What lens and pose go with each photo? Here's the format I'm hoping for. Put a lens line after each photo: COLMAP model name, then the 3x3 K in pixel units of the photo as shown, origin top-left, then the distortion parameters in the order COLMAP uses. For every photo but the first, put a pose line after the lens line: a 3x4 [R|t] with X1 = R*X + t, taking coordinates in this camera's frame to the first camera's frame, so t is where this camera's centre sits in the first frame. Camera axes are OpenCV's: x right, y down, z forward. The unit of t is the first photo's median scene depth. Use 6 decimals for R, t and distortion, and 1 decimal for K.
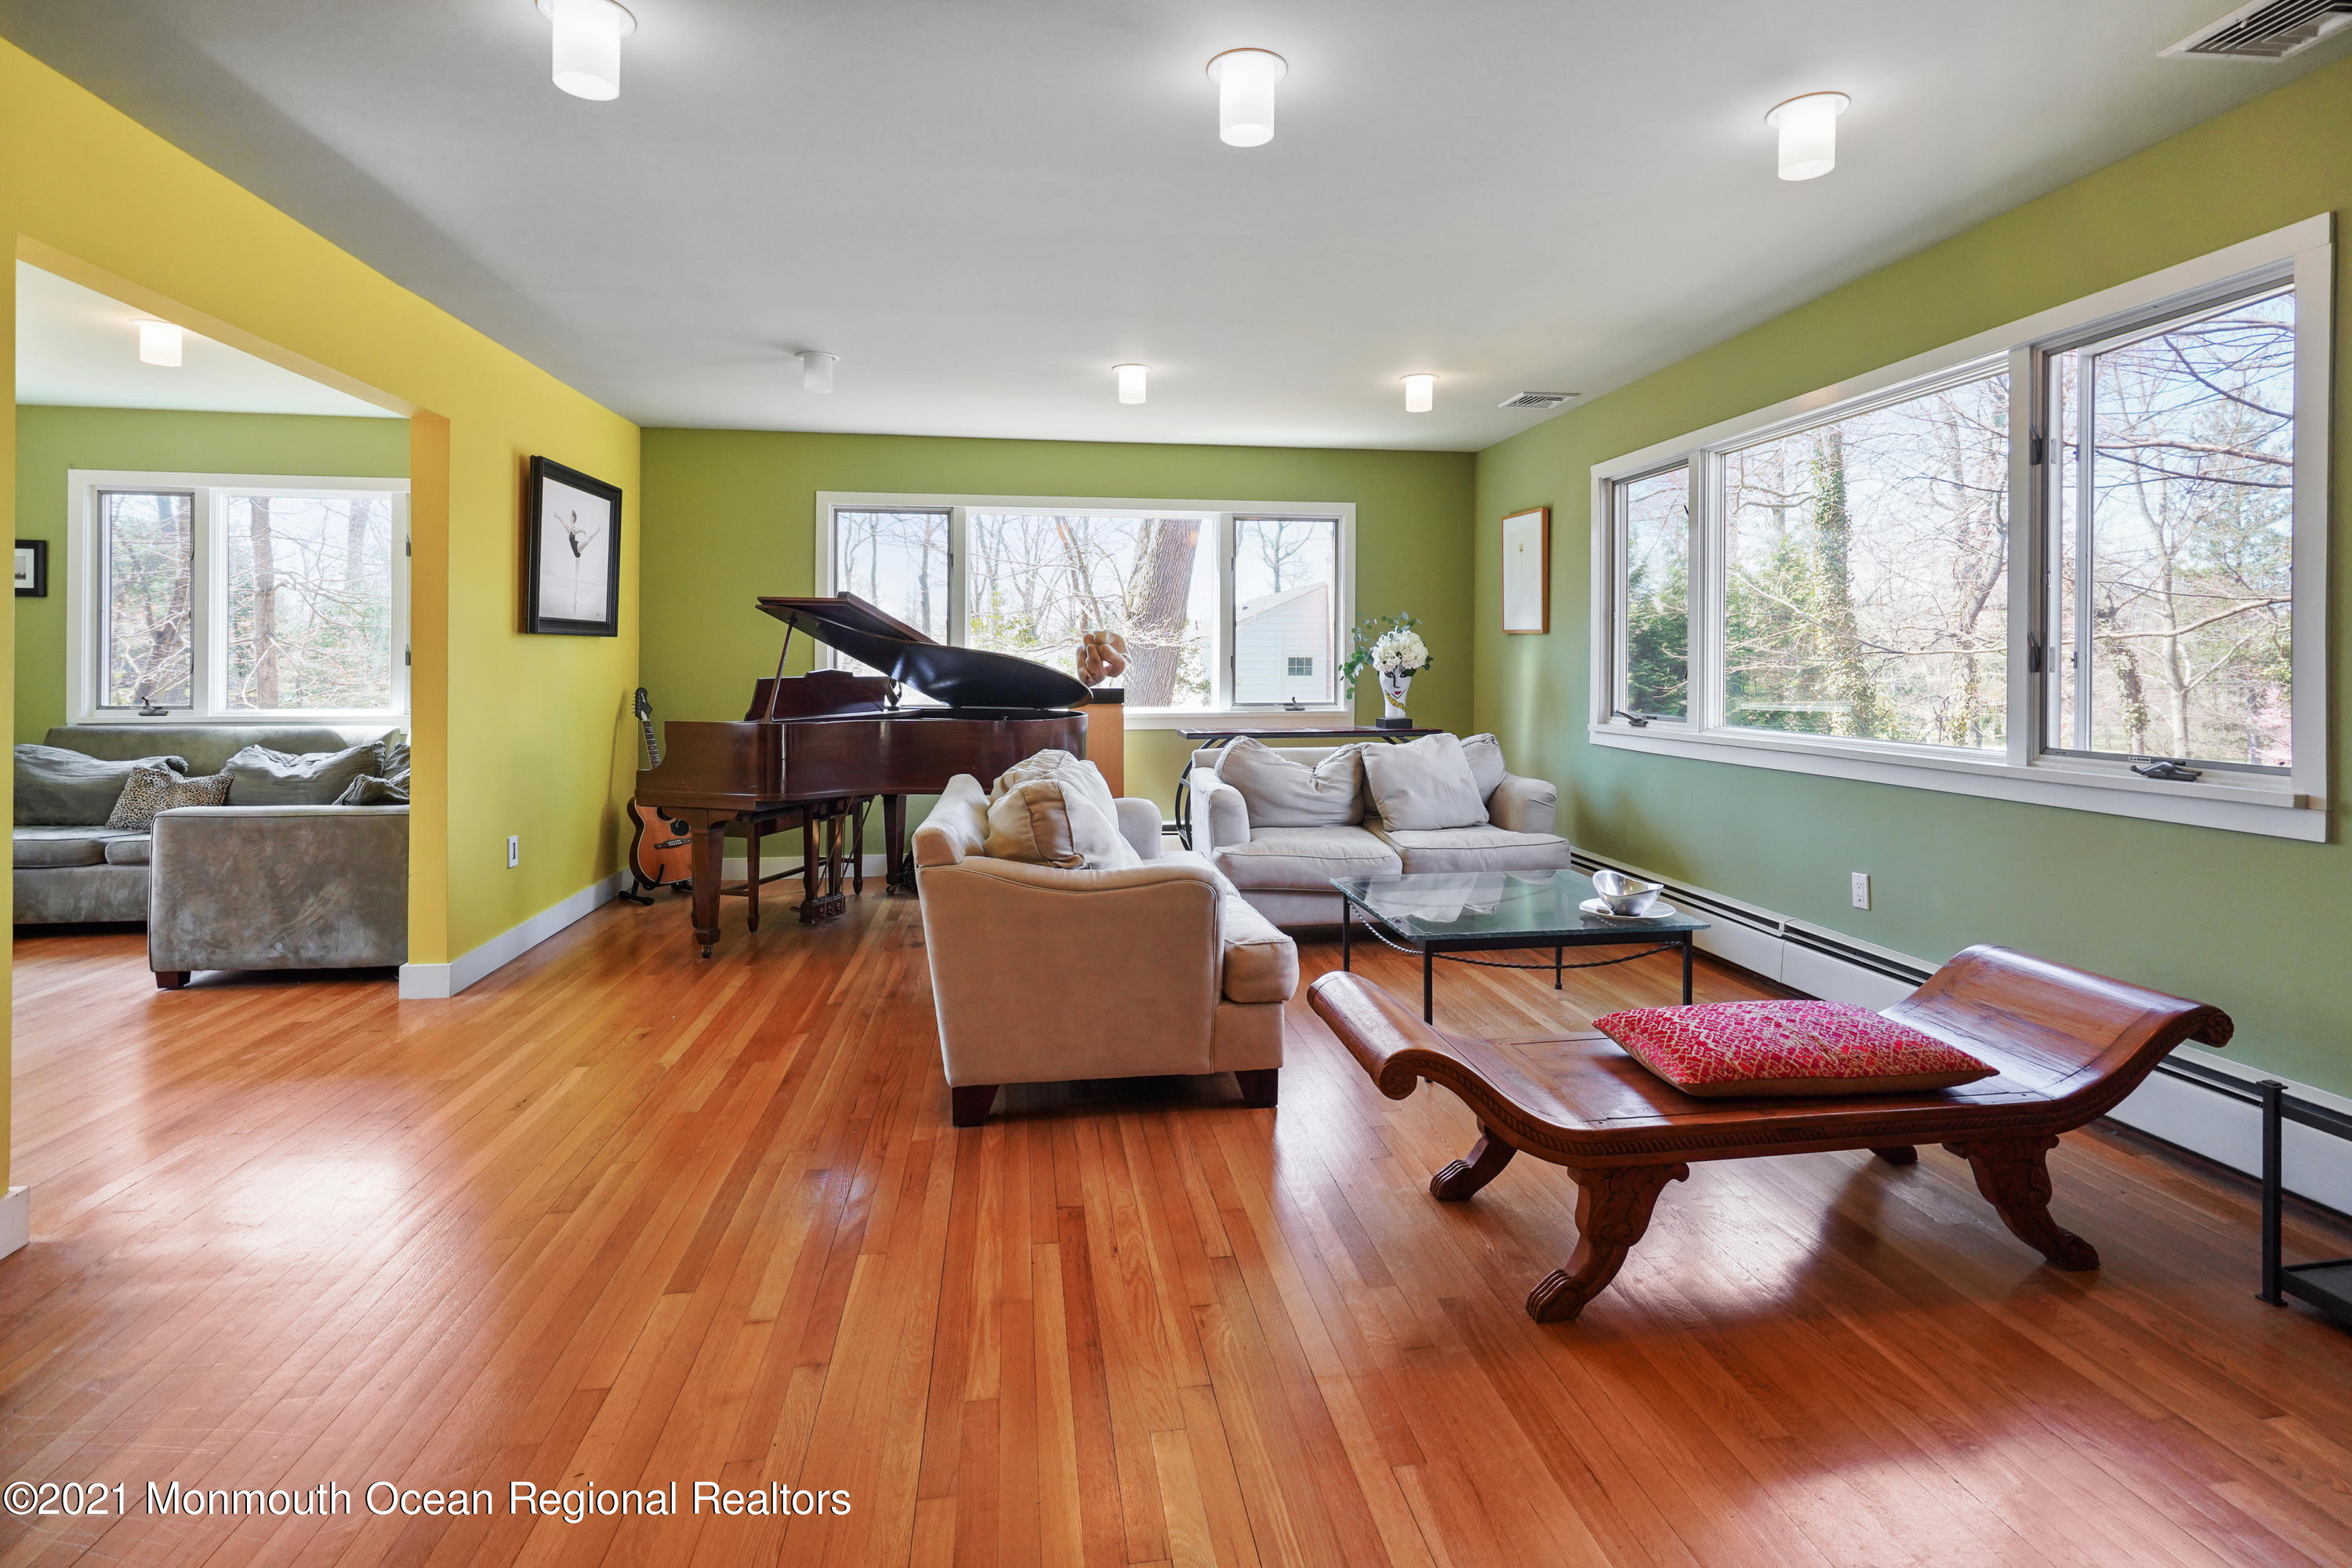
lens RADIAL K [[1113.2, 0, 1182.1], [0, 1113.2, 655.4], [0, 0, 1]] dist [0.000265, 0.000228]
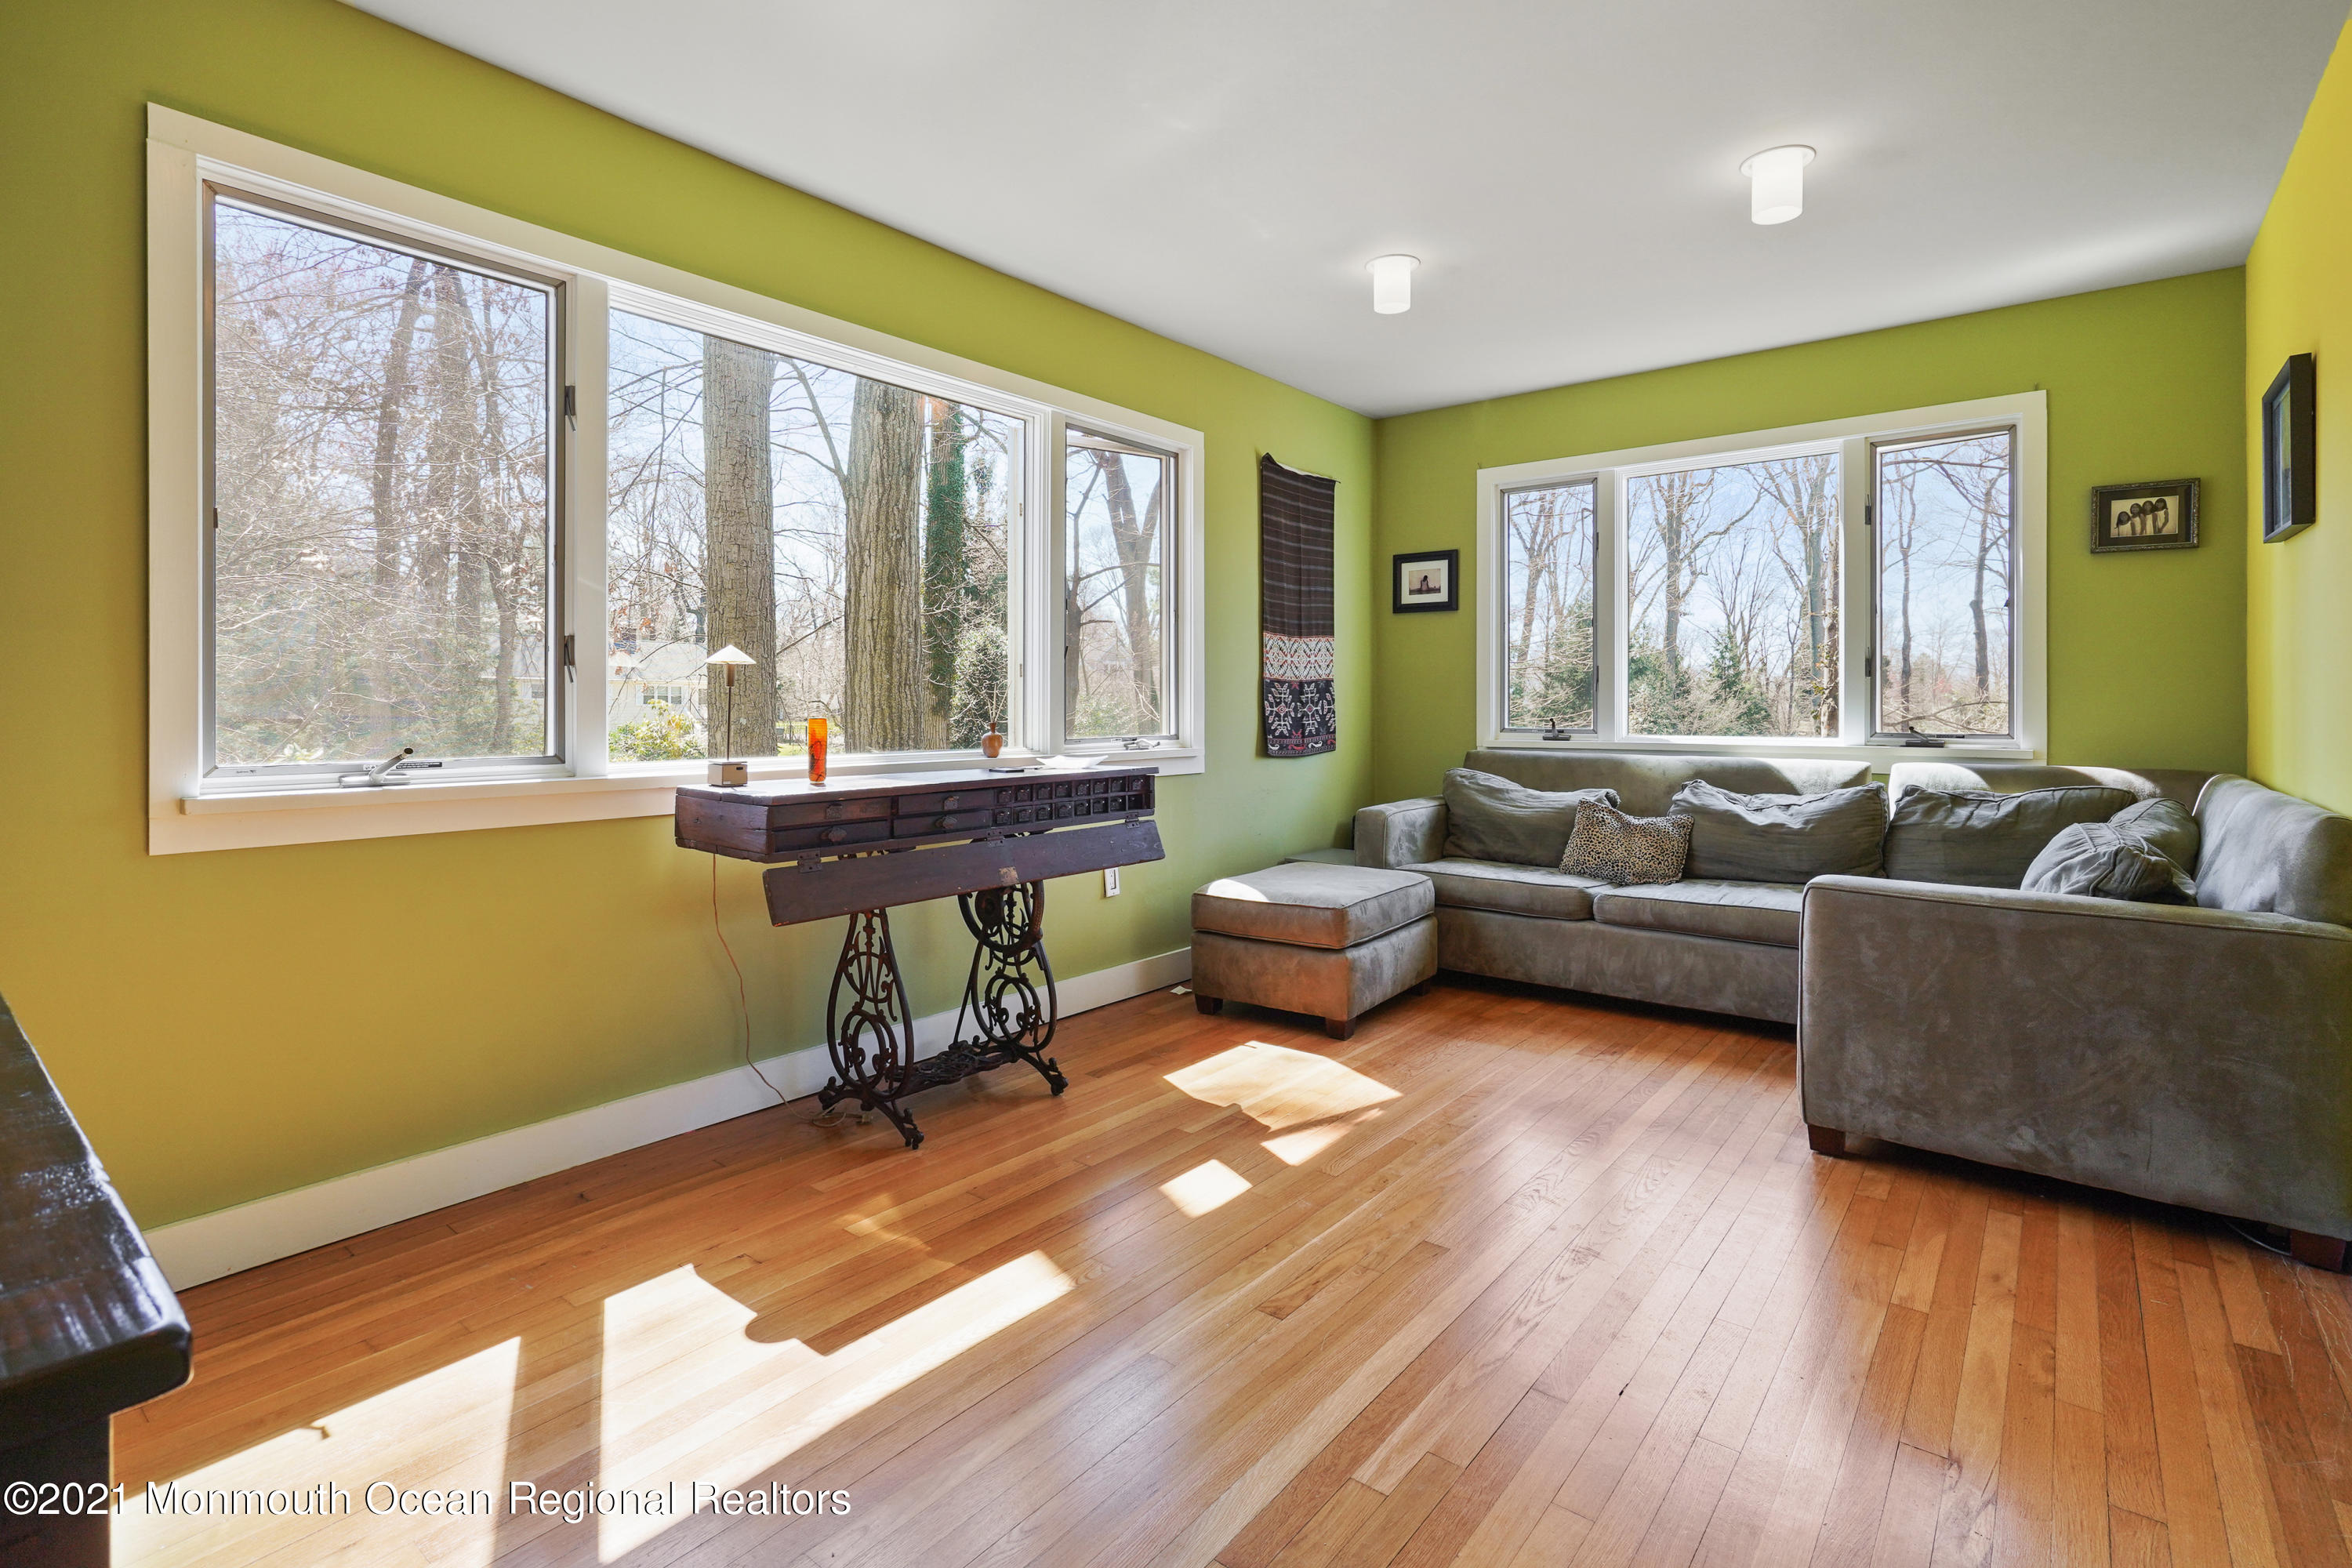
lens RADIAL K [[1104.9, 0, 1181.5], [0, 1104.9, 683.8], [0, 0, 1]] dist [-0.001311, -0.000358]
pose [[0.675564, -0.019013, -0.737057, -0.513062], [0.007216, 0.999790, -0.019177, 0.025886], [0.737266, 0.007637, 0.675559, 0.213380]]
